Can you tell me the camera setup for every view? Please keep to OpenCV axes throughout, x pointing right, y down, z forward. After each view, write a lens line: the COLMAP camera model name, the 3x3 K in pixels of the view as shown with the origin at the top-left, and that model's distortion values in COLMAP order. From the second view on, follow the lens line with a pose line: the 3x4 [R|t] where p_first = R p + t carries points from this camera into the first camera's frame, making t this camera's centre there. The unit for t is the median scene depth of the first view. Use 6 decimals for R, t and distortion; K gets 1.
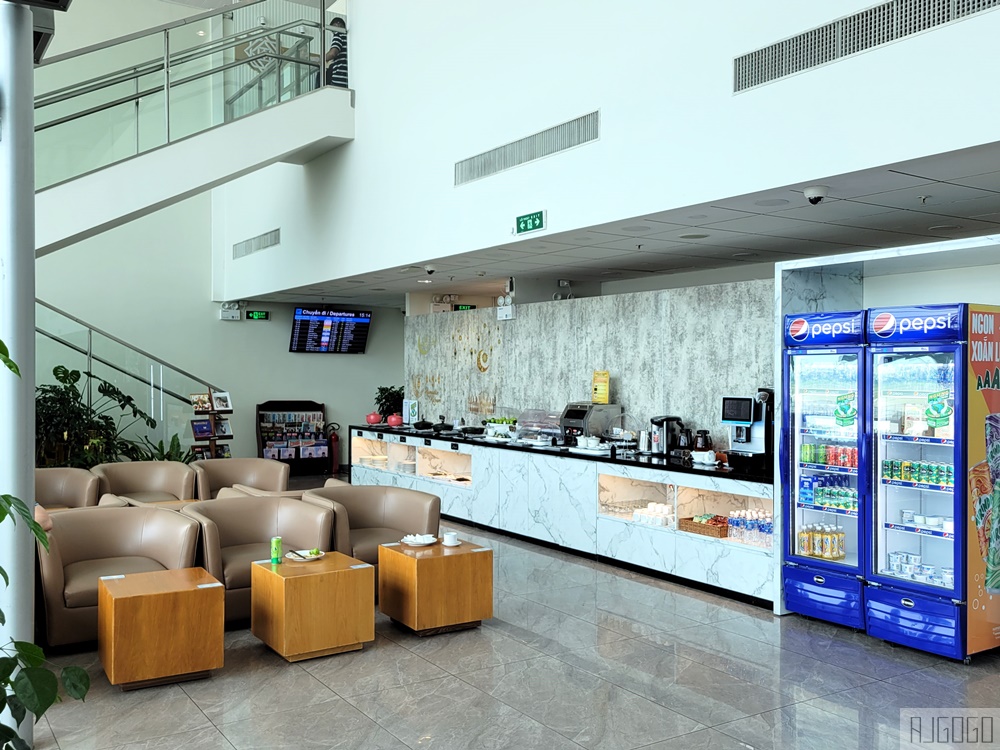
lens RADIAL K [[919.0, 0, 500.0], [0, 919.0, 375.0], [0, 0, 1]] dist [0.038436, -0.003412]
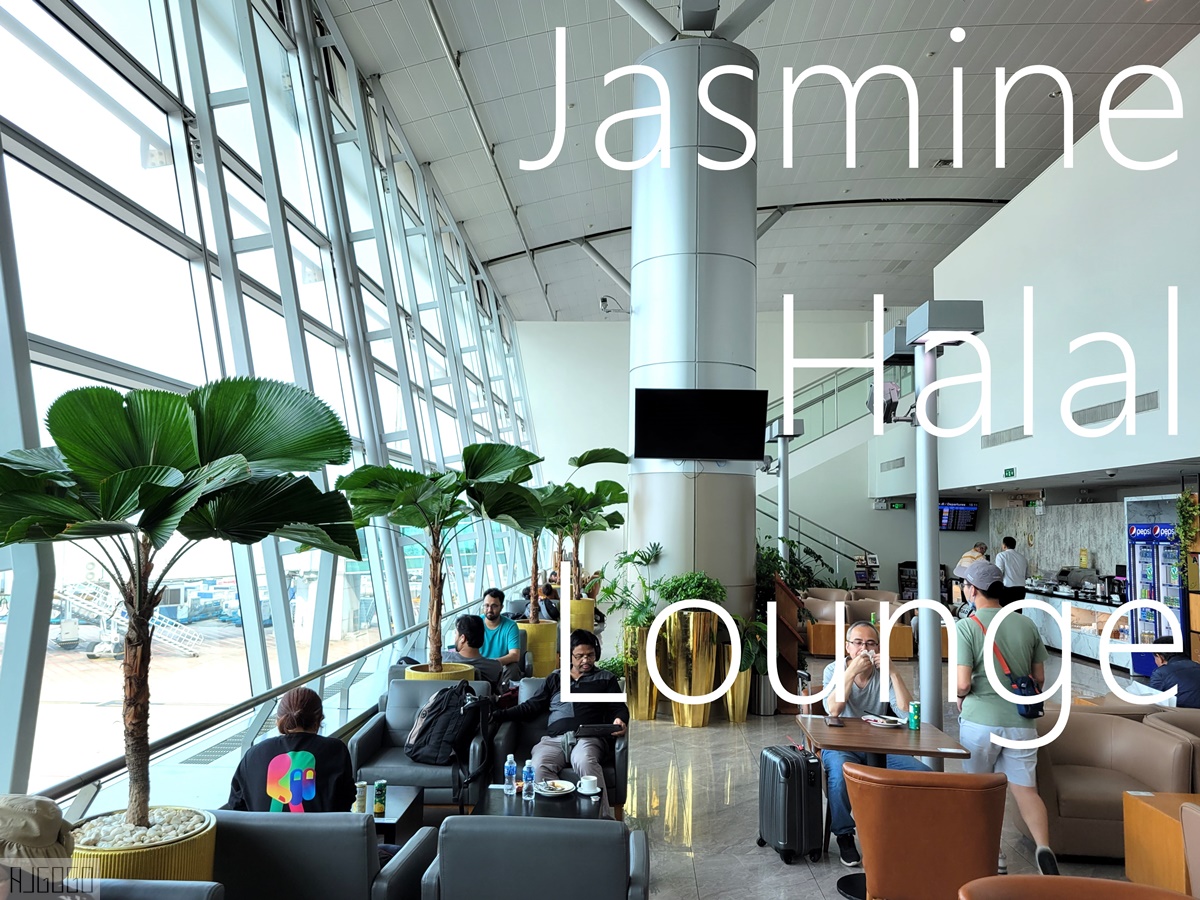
lens RADIAL K [[920.8, 0, 595.4], [0, 920.8, 450.5], [0, 0, 1]] dist [0.039049, -0.003901]
pose [[0.810691, -0.038128, -0.584231, 0.331793], [-0.017261, 0.995887, -0.088945, -0.013872], [0.585219, 0.082191, 0.806699, -0.791746]]
